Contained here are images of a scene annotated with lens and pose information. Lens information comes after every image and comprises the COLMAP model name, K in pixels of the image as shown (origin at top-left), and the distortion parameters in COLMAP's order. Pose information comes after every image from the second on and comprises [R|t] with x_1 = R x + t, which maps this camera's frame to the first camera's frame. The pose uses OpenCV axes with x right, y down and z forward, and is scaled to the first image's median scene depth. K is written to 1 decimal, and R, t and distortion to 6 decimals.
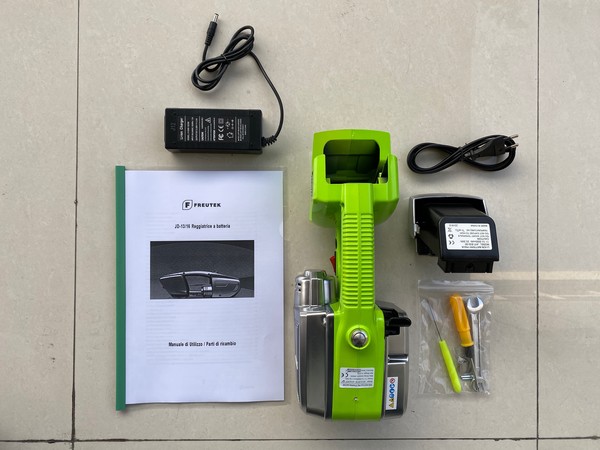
lens RADIAL K [[450.1, 0, 299.0], [0, 450.1, 222.8], [0, 0, 1]] dist [-0.008335, -0.004556]
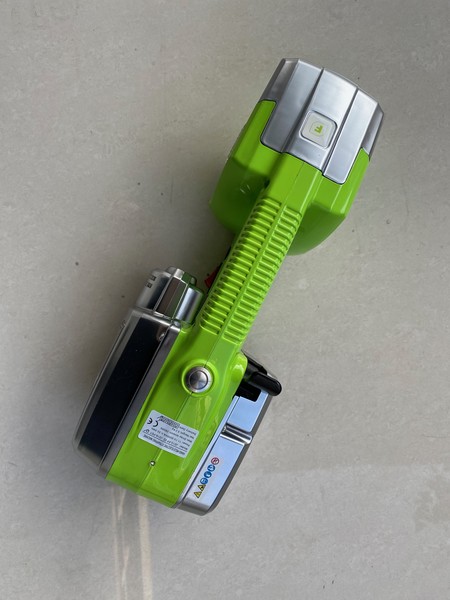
lens RADIAL K [[450.1, 0, 224.2], [0, 450.1, 302.0], [0, 0, 1]] dist [-0.008335, -0.004556]
pose [[0.055899, 0.998426, 0.004648, -0.000689], [-0.994458, 0.056091, -0.088924, 0.045791], [-0.089045, 0.000348, 0.996028, 0.294601]]
